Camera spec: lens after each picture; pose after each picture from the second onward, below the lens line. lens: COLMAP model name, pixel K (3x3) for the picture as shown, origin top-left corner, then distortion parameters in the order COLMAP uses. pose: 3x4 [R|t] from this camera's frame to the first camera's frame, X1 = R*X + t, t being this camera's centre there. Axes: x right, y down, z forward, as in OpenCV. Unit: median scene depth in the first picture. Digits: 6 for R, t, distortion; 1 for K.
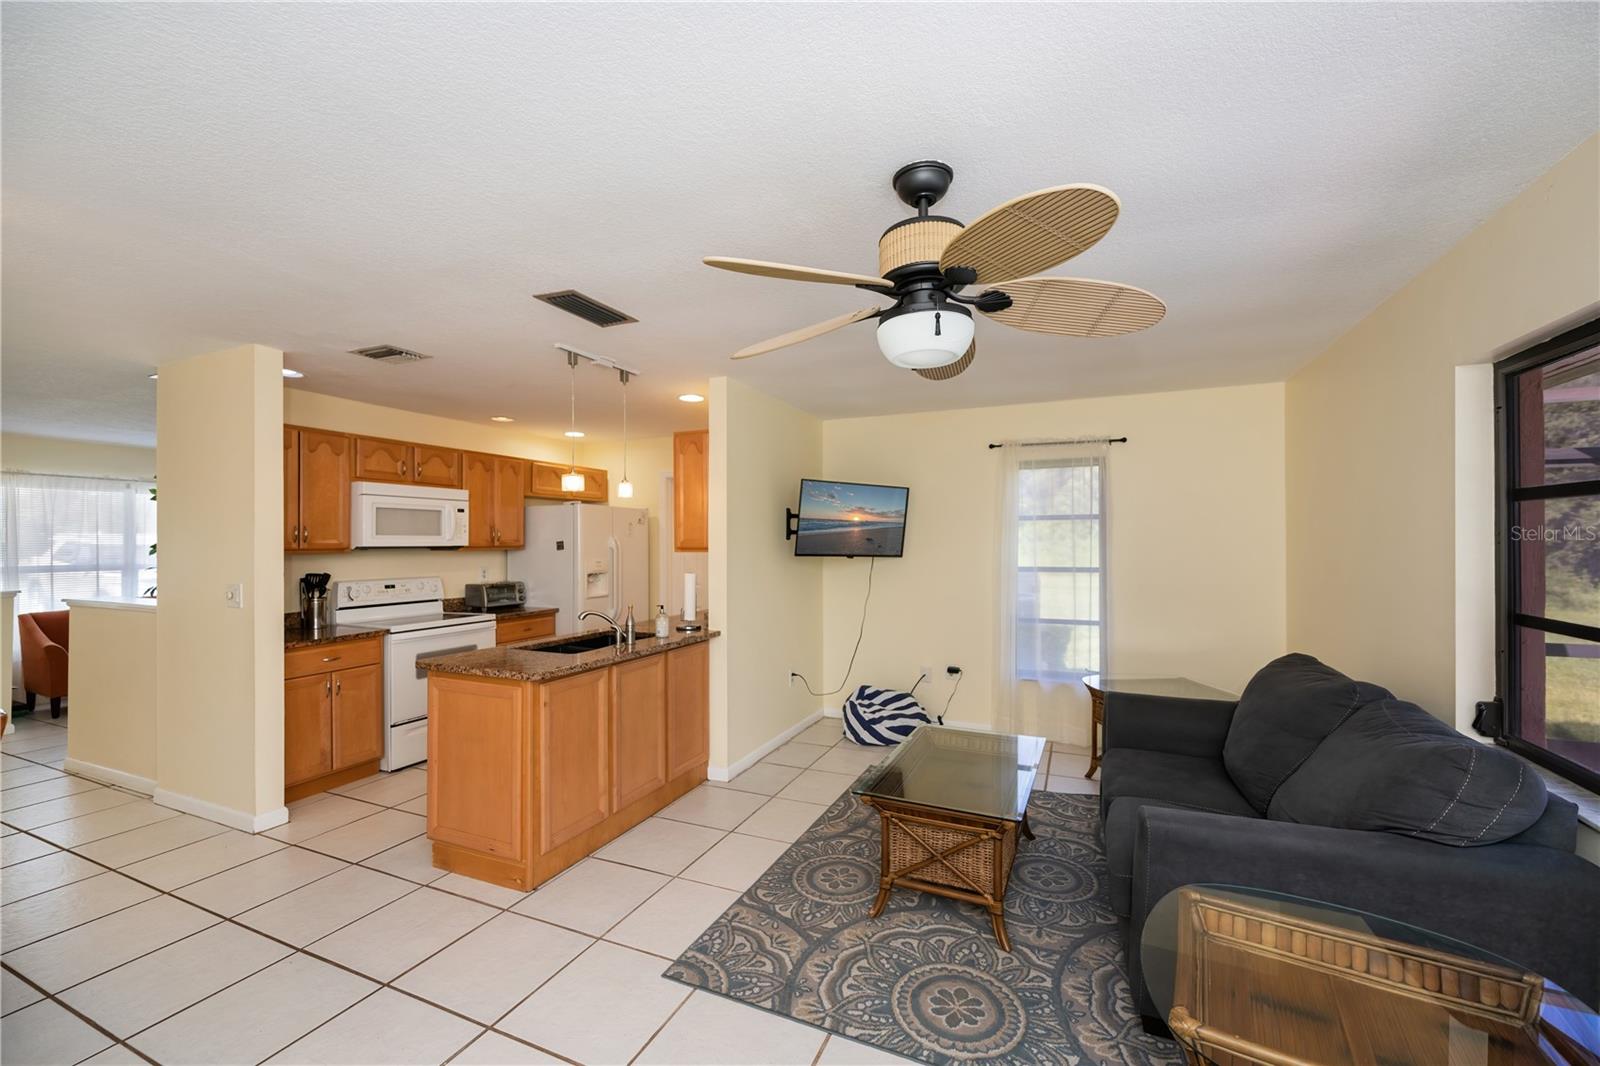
lens RADIAL K [[639.6, 0, 805.6], [0, 639.6, 535.9], [0, 0, 1]] dist [-0.002460, -0.002540]
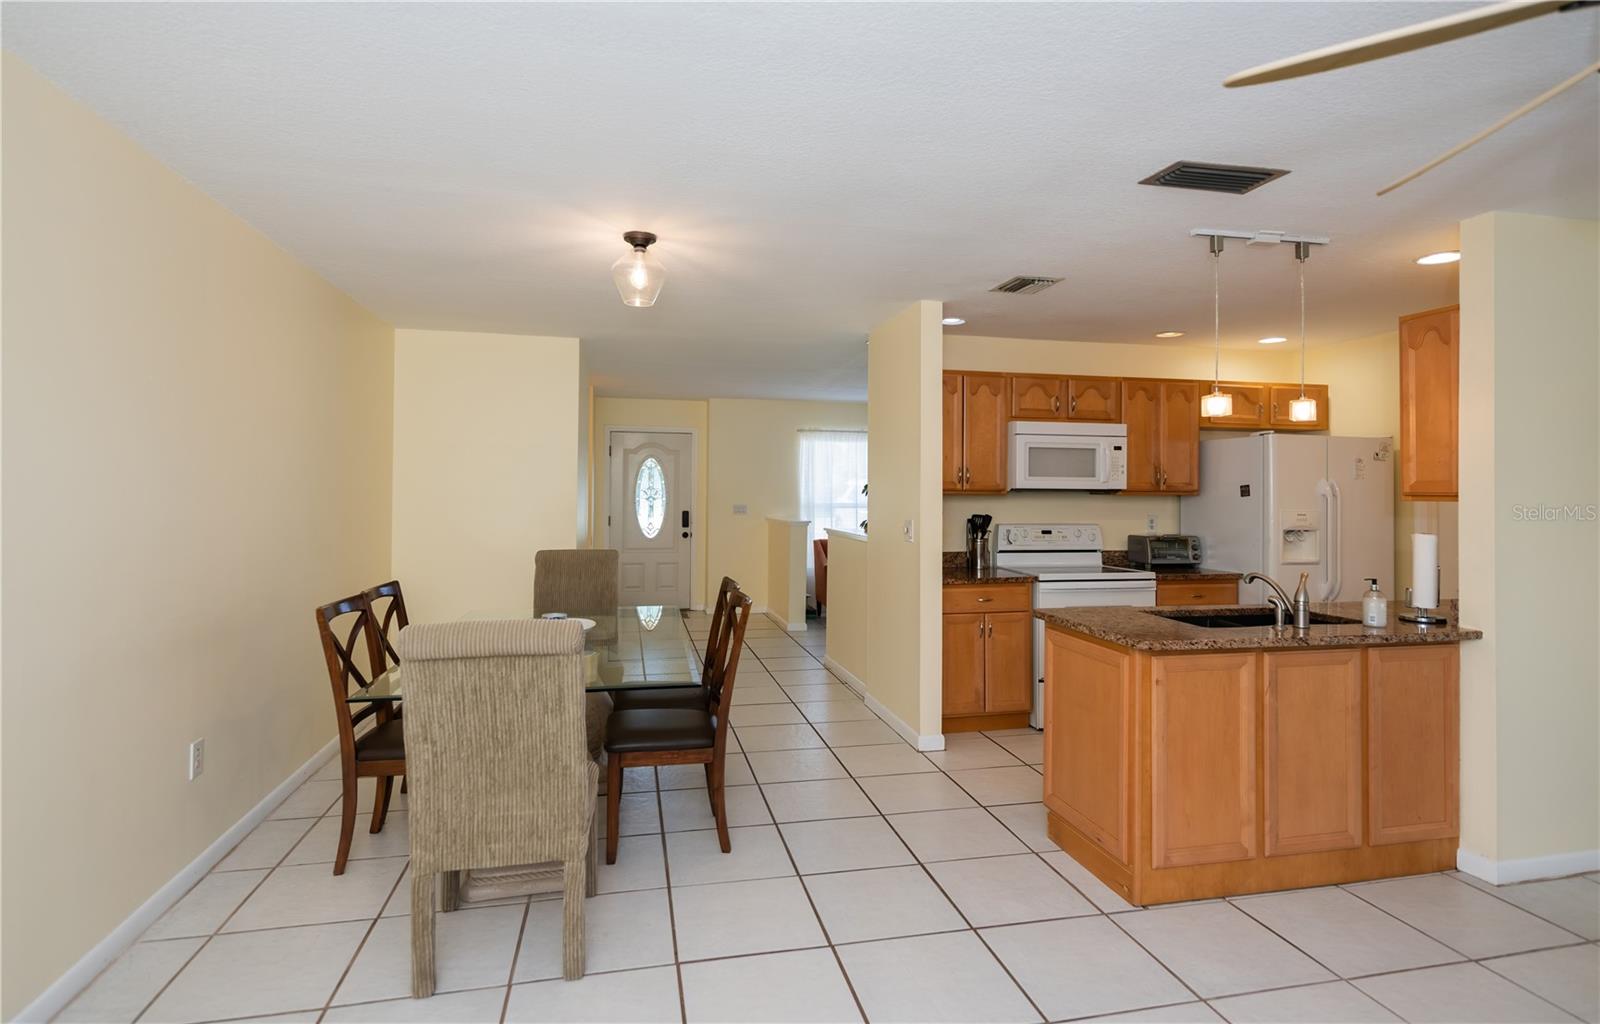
lens RADIAL K [[803.0, 0, 807.4], [0, 803.0, 475.1], [0, 0, 1]] dist [0.002651, 0.000556]
pose [[0.593716, -0.005089, -0.804659, 0.106607], [-0.002495, 0.999964, -0.008165, 0.008325], [0.804671, 0.006855, 0.593682, 0.028976]]
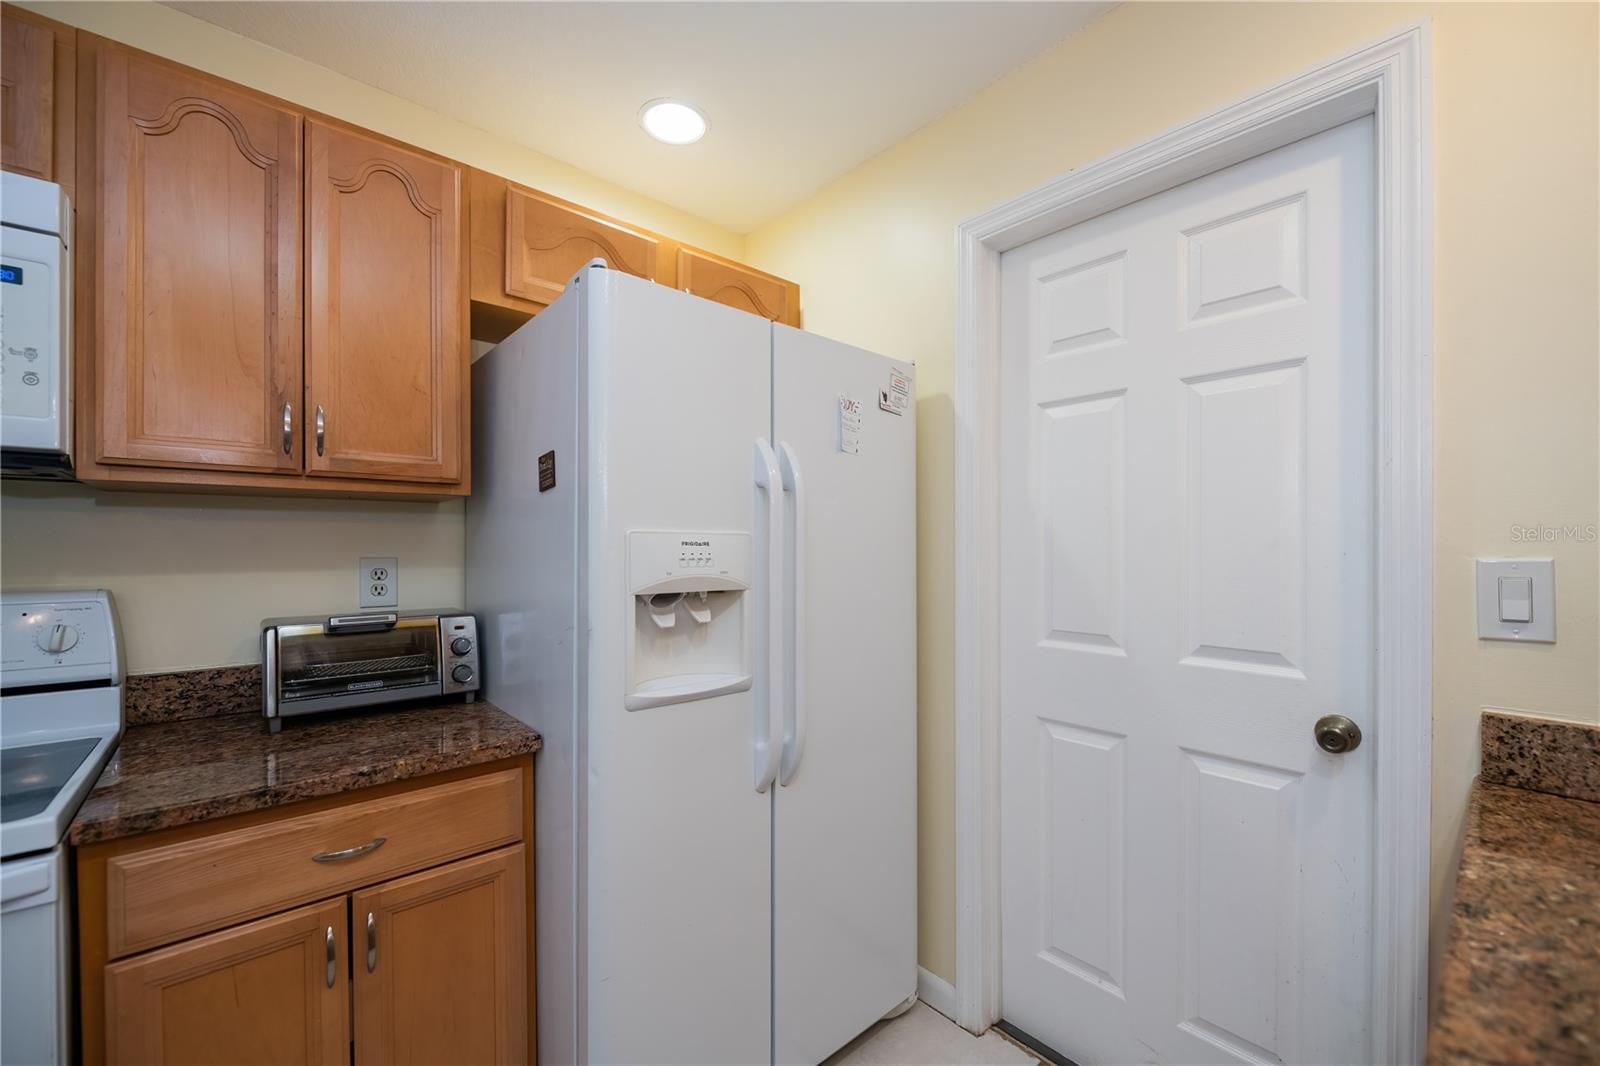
lens RADIAL K [[639.6, 0, 792.9], [0, 639.6, 535.7], [0, 0, 1]] dist [-0.002460, -0.002540]
pose [[0.907079, -0.003901, -0.420942, -0.294128], [0.002276, 0.999988, -0.004362, 0.058986], [0.420954, 0.002999, 0.907077, 1.201449]]
